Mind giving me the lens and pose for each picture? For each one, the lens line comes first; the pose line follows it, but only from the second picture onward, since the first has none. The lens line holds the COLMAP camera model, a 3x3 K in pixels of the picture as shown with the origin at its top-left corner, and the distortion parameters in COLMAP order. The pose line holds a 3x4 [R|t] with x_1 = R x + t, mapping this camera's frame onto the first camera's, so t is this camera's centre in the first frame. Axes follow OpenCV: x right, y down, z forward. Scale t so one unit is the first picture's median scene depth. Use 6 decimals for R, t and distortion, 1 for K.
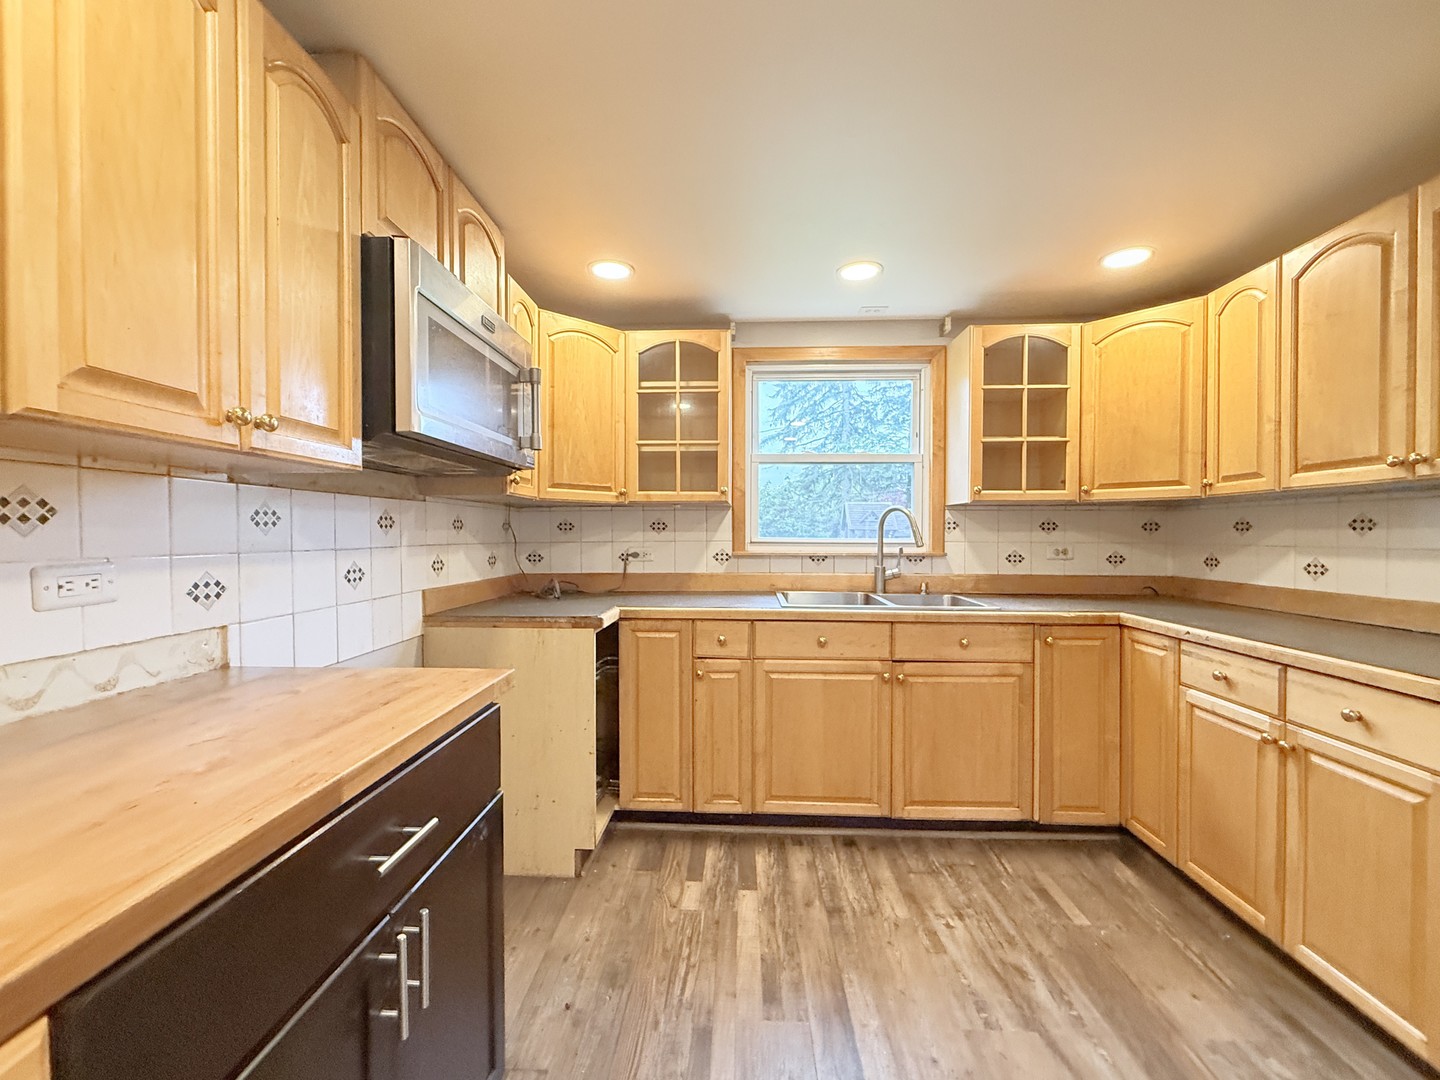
lens RADIAL K [[578.8, 0, 720.0], [0, 578.8, 540.0], [0, 0, 1]] dist [0.000396, 0.000056]
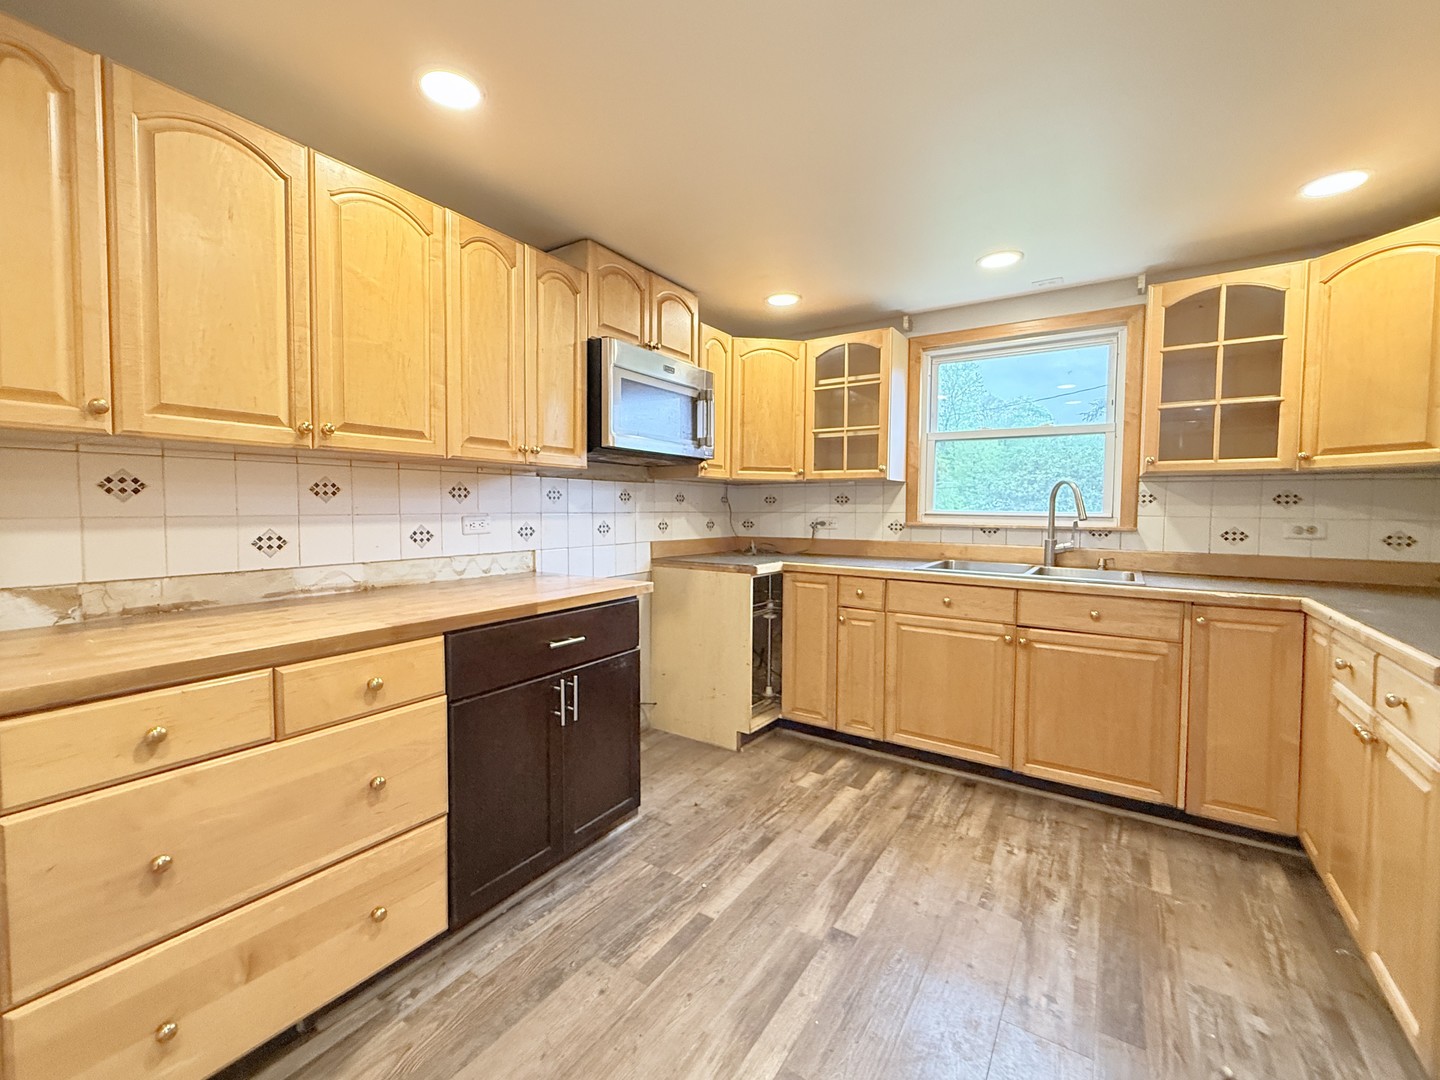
lens RADIAL K [[610.3, 0, 719.1], [0, 610.3, 528.5], [0, 0, 1]] dist [-0.000052, -0.000040]
pose [[0.859729, 0.023688, -0.510201, 0.395546], [-0.012312, 0.999595, 0.025663, 0.007968], [0.510602, -0.015782, 0.859672, -0.243772]]
